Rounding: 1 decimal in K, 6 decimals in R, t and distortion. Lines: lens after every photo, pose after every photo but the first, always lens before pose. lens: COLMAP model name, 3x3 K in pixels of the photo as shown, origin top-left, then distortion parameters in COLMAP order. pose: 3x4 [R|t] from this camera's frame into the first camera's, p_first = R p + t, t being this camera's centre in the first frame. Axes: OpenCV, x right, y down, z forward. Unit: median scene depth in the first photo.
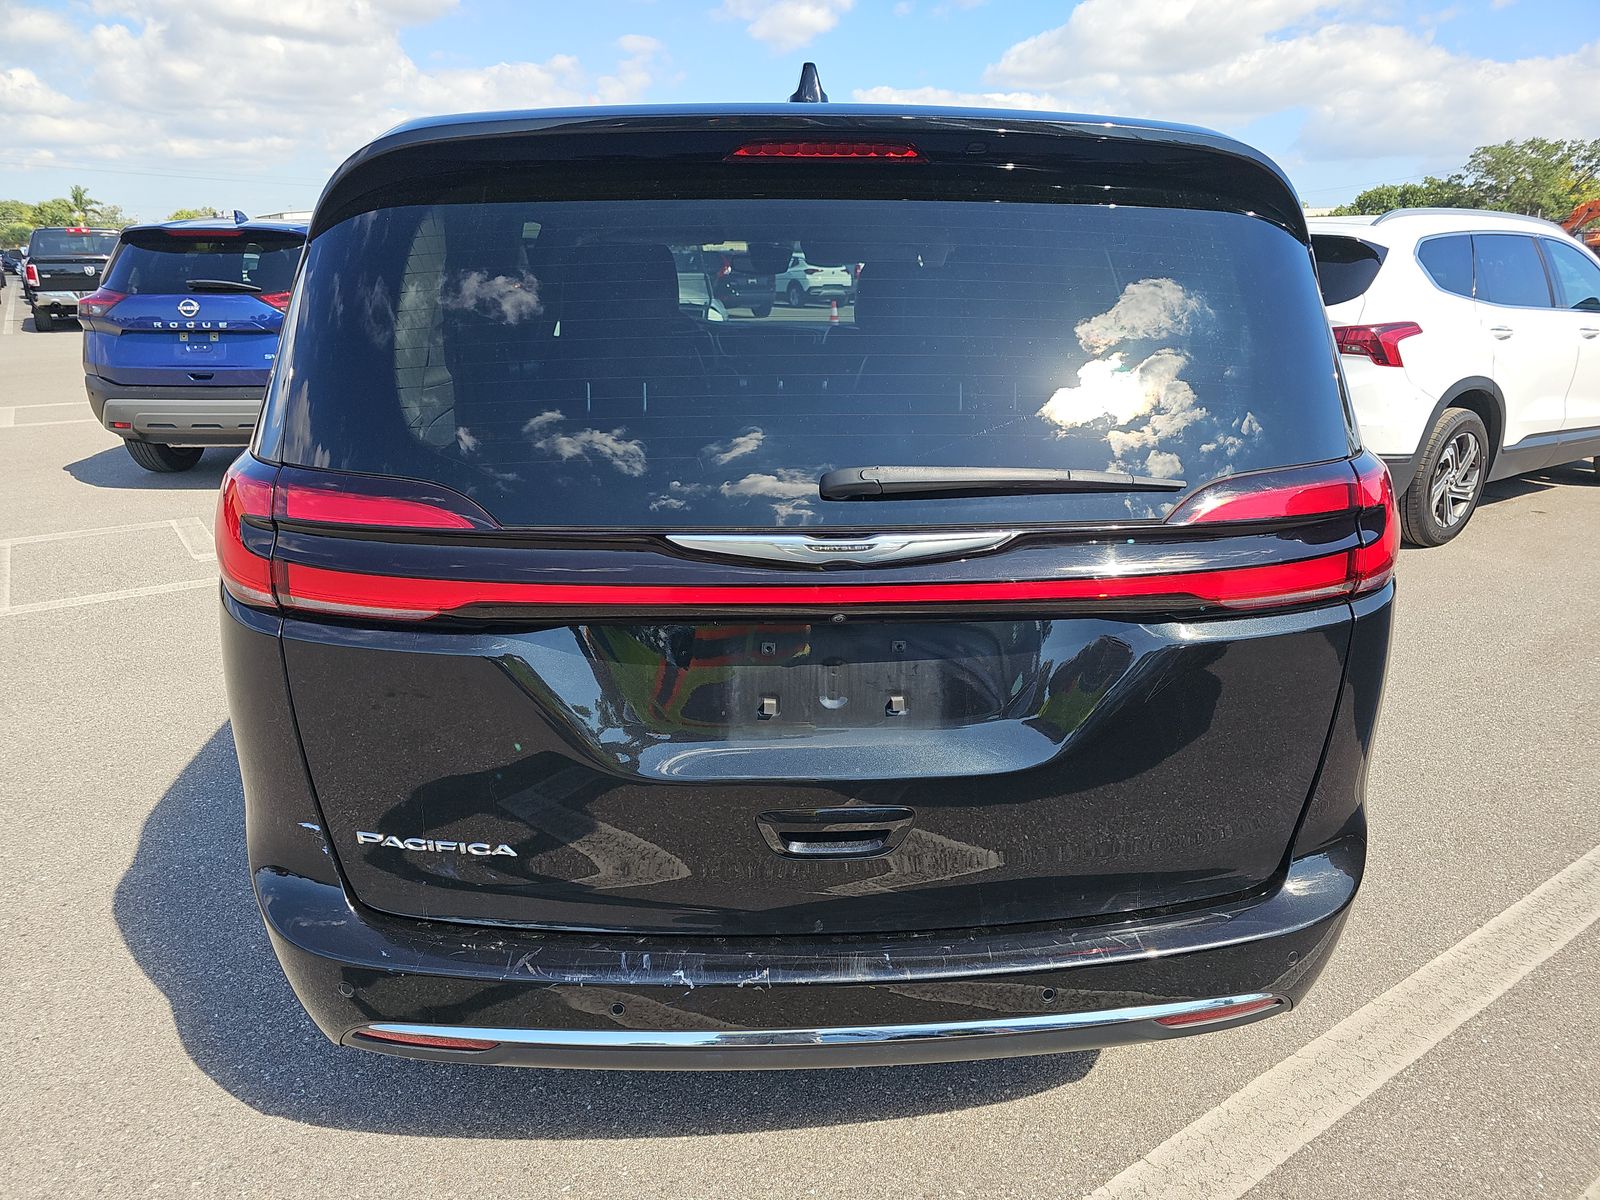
lens RADIAL K [[1078.0, 0, 790.8], [0, 1078.0, 601.4], [0, 0, 1]] dist [-0.002151, -0.010752]
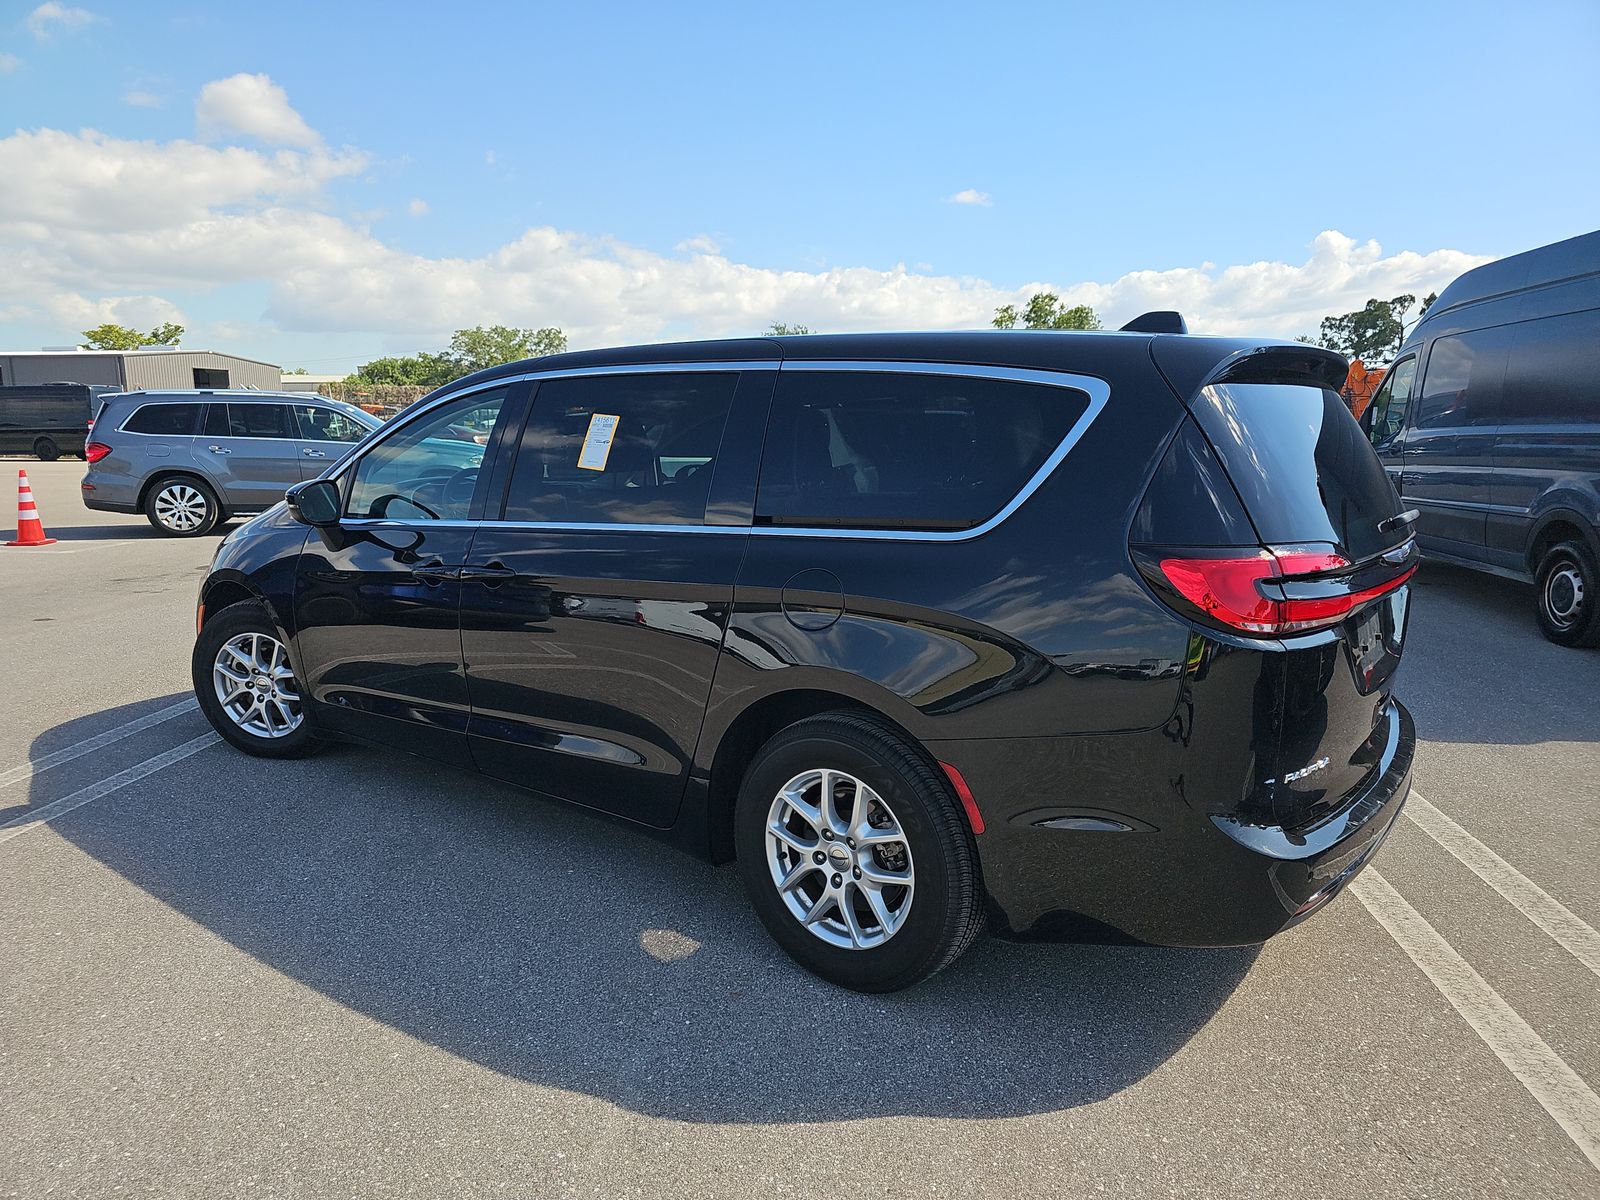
lens RADIAL K [[1078.0, 0, 796.2], [0, 1078.0, 597.8], [0, 0, 1]] dist [-0.002151, -0.010752]
pose [[0.648342, -0.116496, 0.752384, -0.261970], [0.224604, 0.973509, -0.042811, -0.017938], [-0.727465, 0.196744, 0.657333, 0.055609]]
